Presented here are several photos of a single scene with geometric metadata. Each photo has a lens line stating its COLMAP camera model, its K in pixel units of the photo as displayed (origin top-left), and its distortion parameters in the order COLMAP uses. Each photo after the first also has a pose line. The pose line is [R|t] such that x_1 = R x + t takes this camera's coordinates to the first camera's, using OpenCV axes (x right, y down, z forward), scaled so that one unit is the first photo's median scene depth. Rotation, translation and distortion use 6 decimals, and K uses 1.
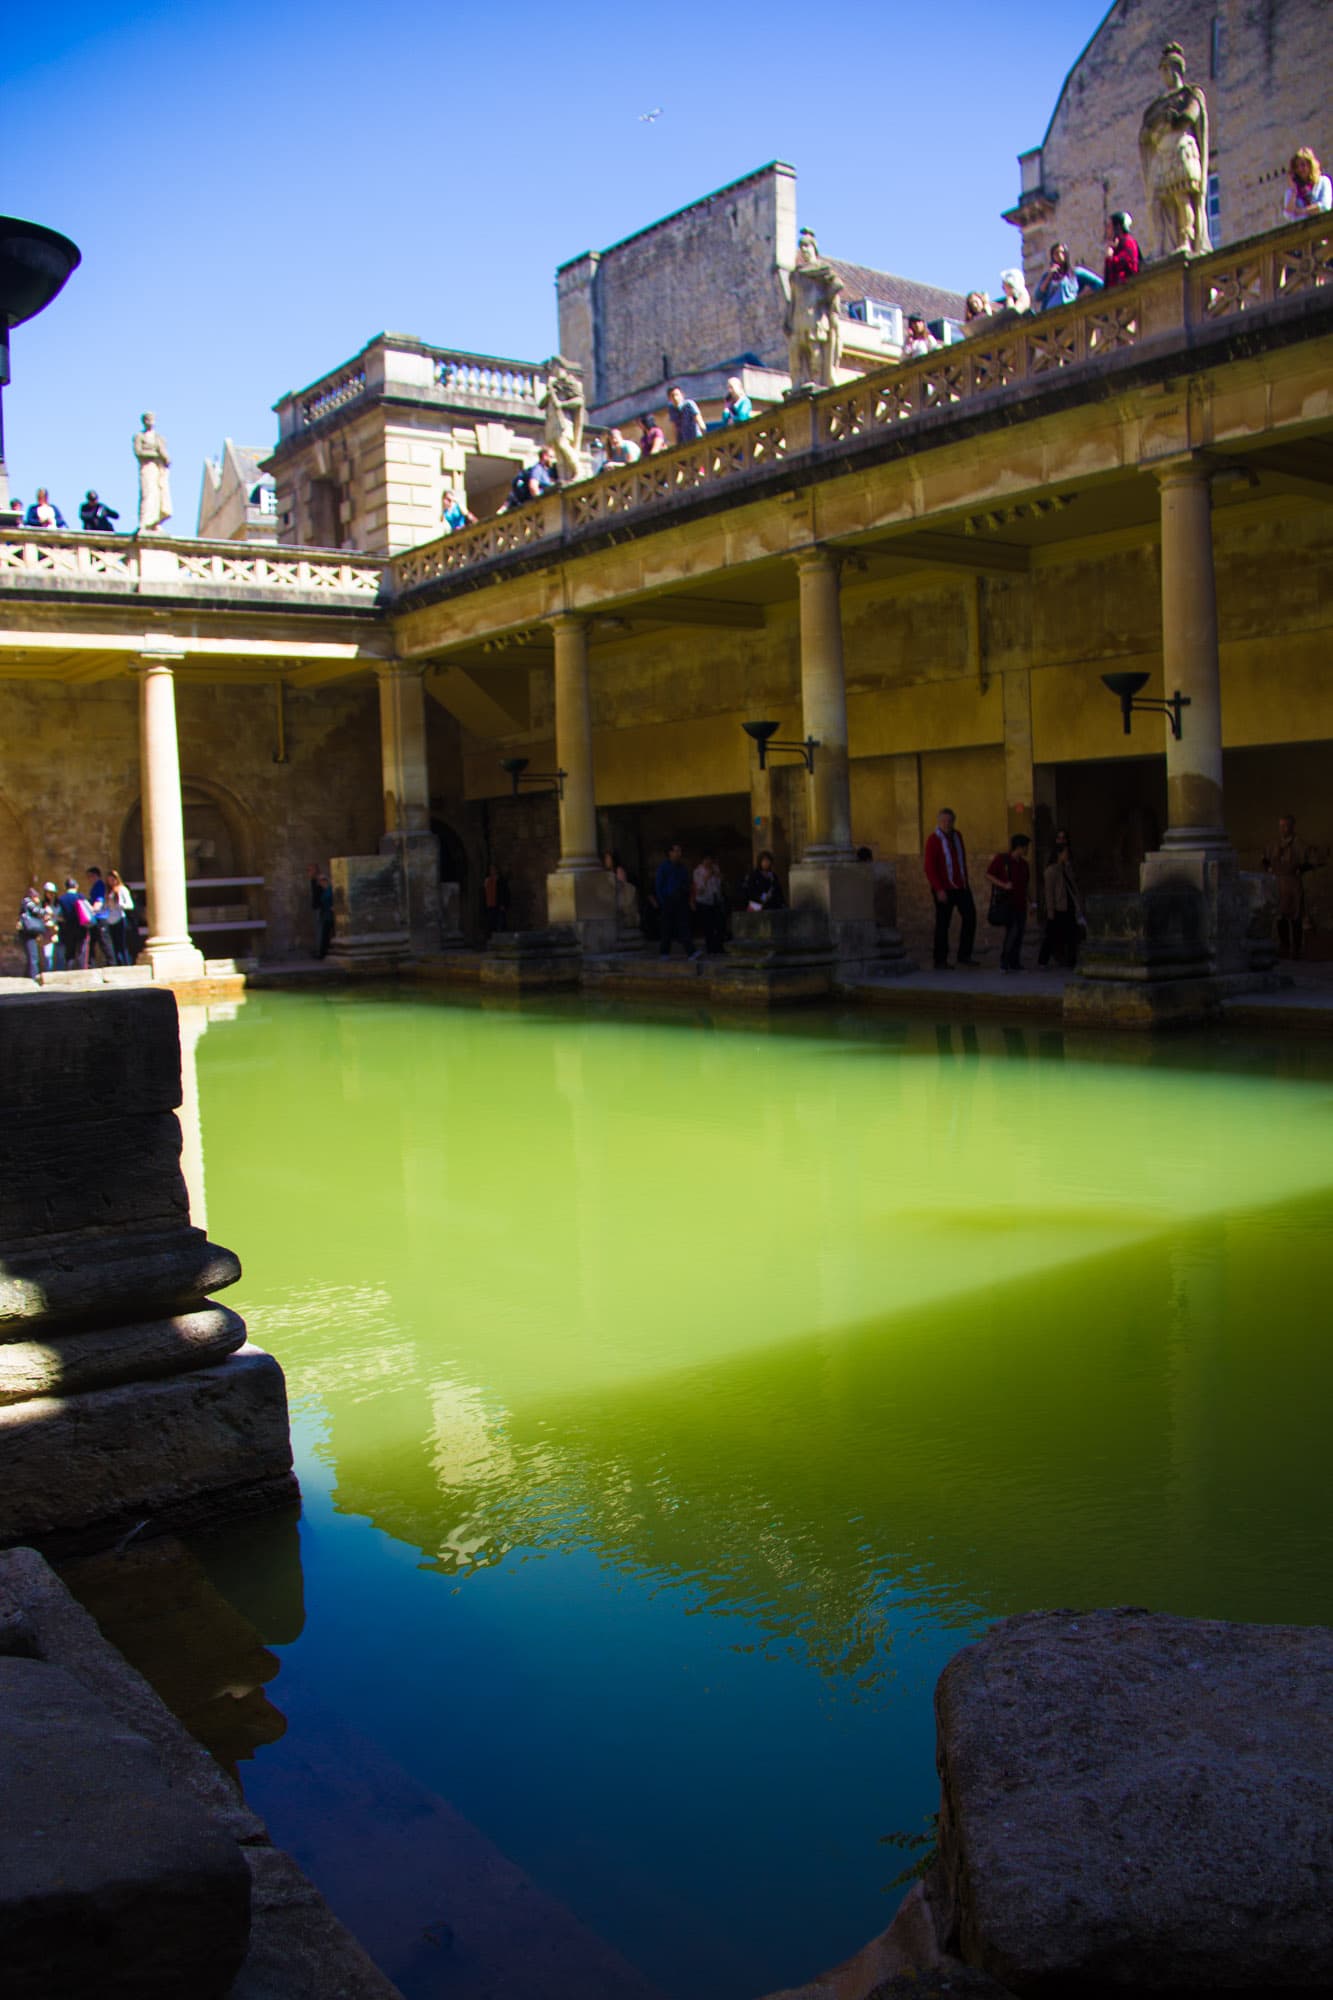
lens RADIAL K [[1690.3, 0, 665.0], [0, 1690.3, 1105.6], [0, 0, 1]] dist [-0.191227, 0.147208]
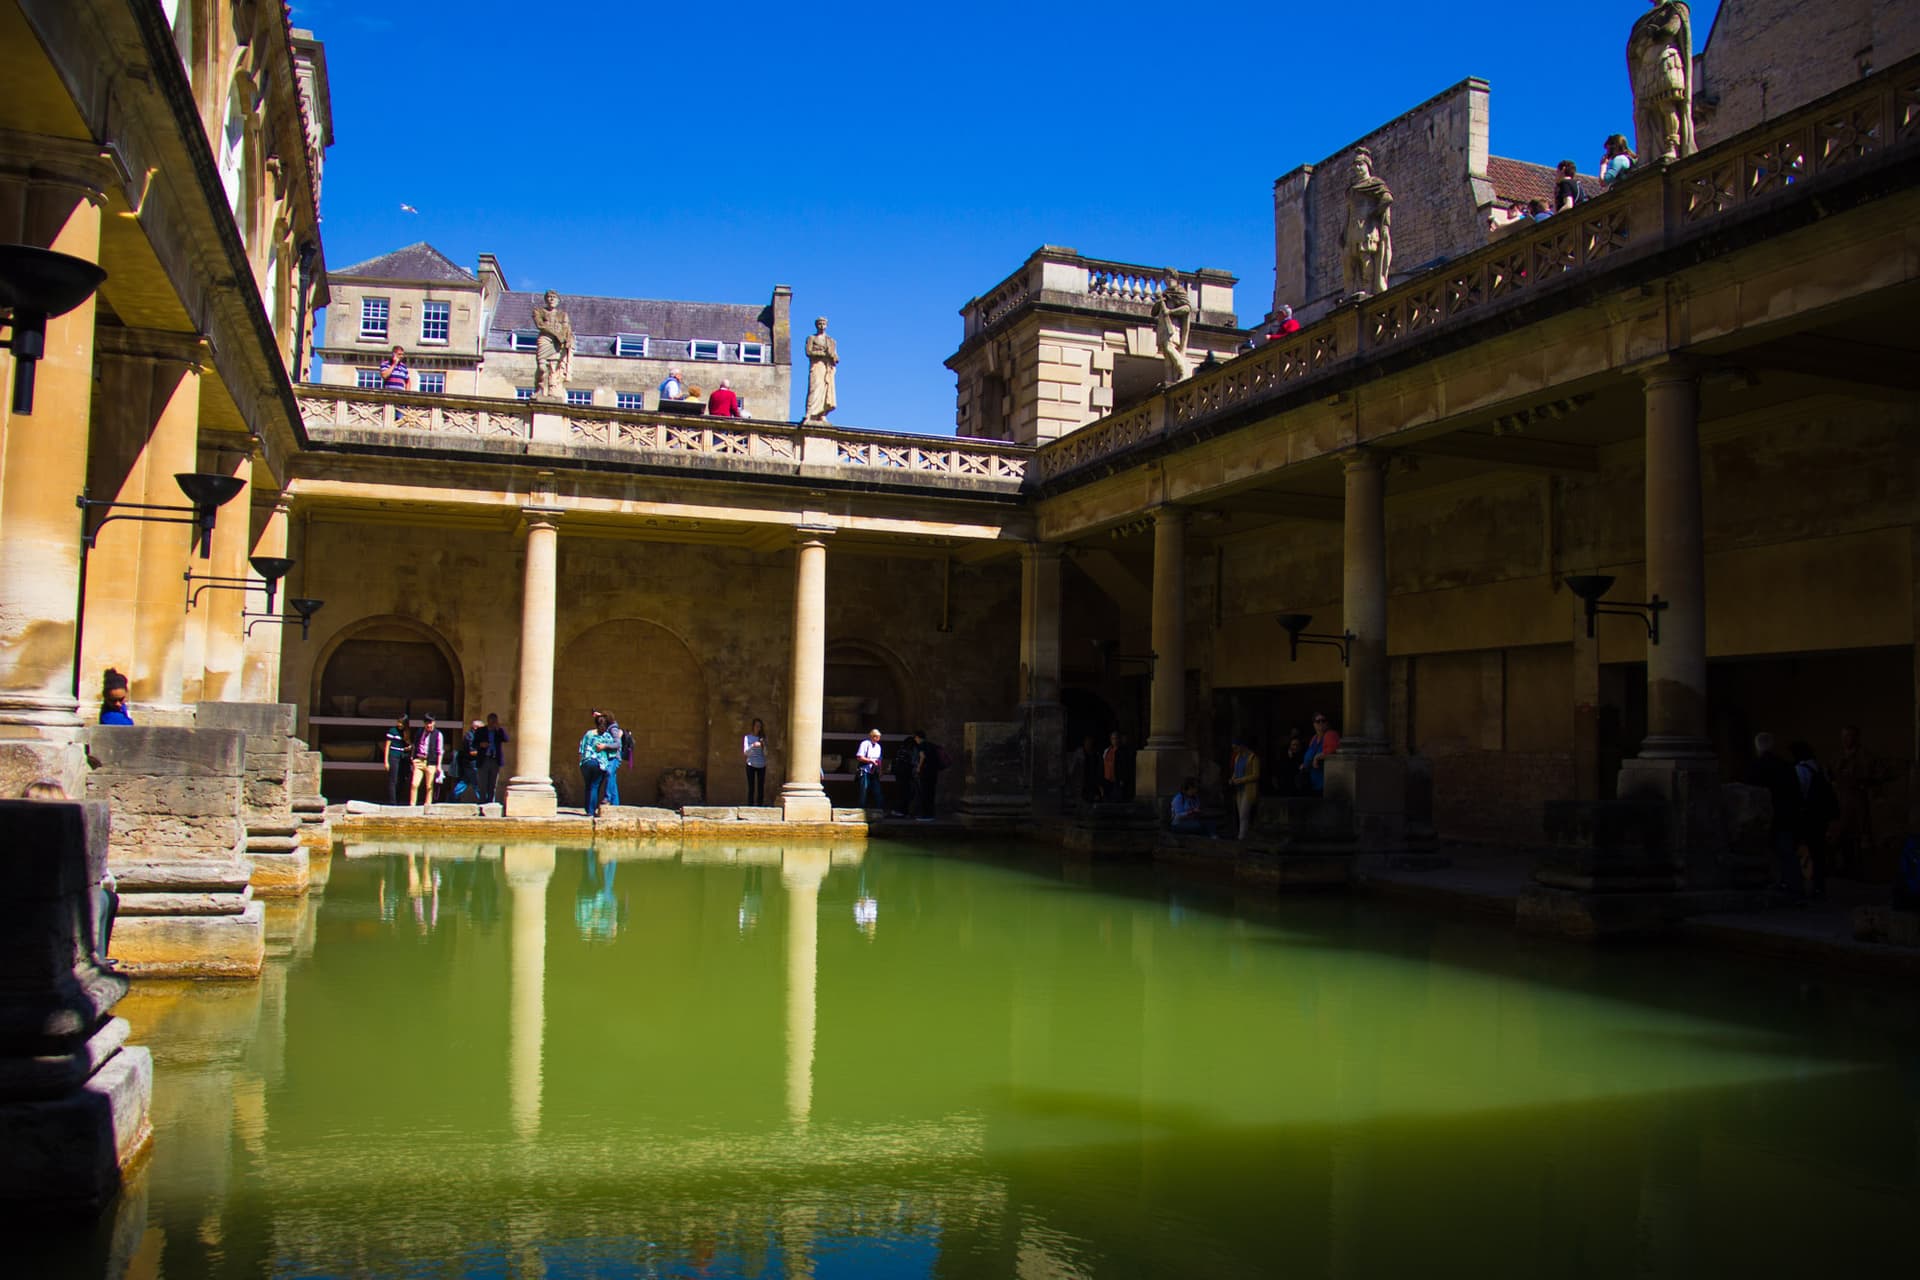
lens RADIAL K [[1639.3, 0, 962.4], [0, 1639.3, 706.5], [0, 0, 1]] dist [-0.173912, 0.145808]
pose [[0.952742, 0.050323, -0.299585, 0.130170], [-0.096977, 0.984966, -0.142959, -0.007834], [0.287887, 0.165256, 0.943298, 0.002961]]
